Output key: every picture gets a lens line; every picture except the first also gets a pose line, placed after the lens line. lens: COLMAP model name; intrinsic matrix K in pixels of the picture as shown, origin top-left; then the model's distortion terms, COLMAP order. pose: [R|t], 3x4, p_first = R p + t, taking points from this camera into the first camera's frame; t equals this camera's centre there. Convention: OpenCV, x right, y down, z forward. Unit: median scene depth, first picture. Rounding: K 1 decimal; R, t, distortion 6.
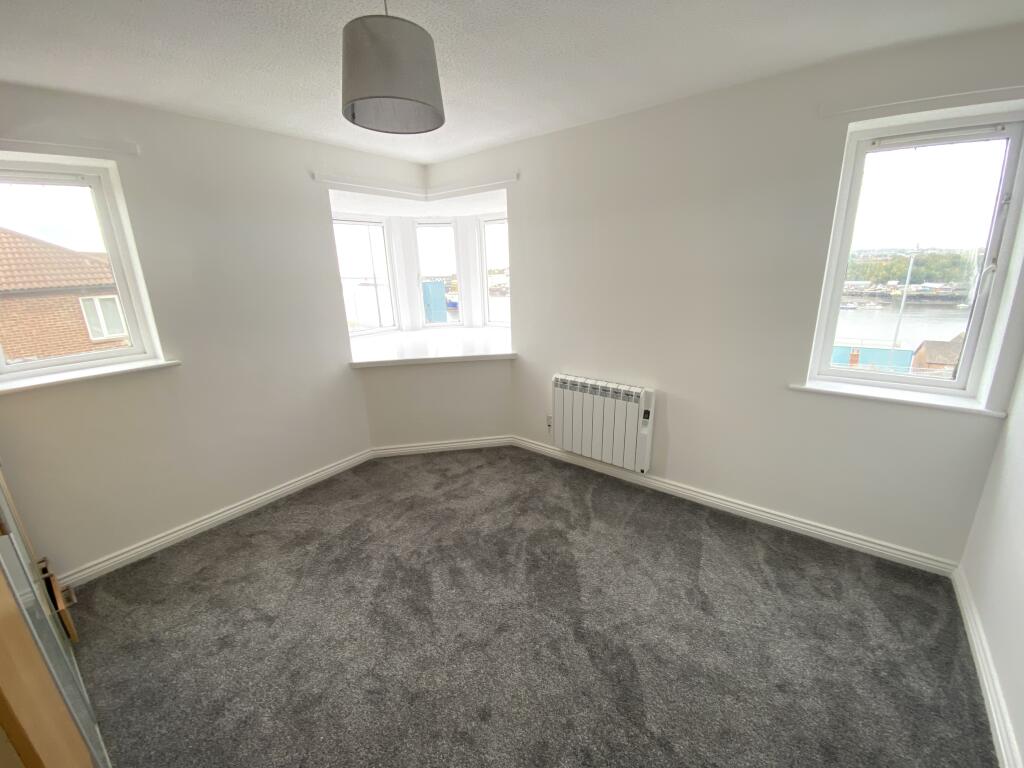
lens RADIAL K [[412.3, 0, 512.0], [0, 412.3, 384.0], [0, 0, 1]] dist [0.001344, -0.016653]
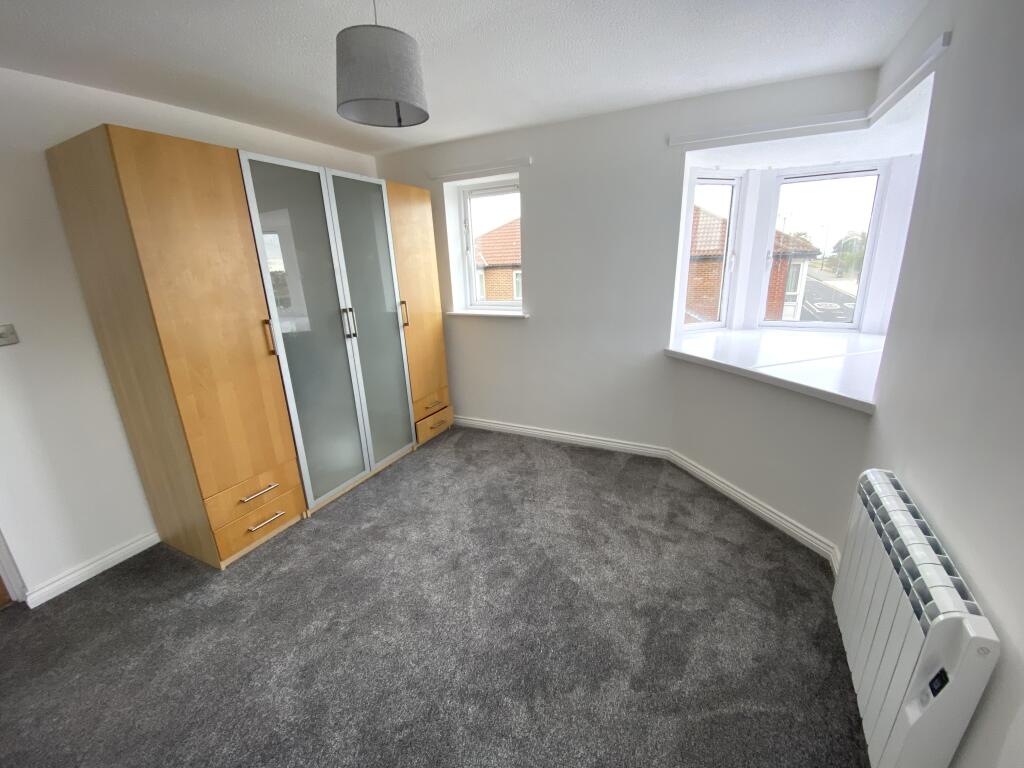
lens RADIAL K [[412.3, 0, 512.0], [0, 412.3, 384.0], [0, 0, 1]] dist [0.001344, -0.016653]
pose [[0.180140, 0.299786, -0.936845, 0.477165], [-0.237917, 0.937425, 0.254224, -0.147135], [0.954434, 0.177095, 0.240192, 0.540175]]
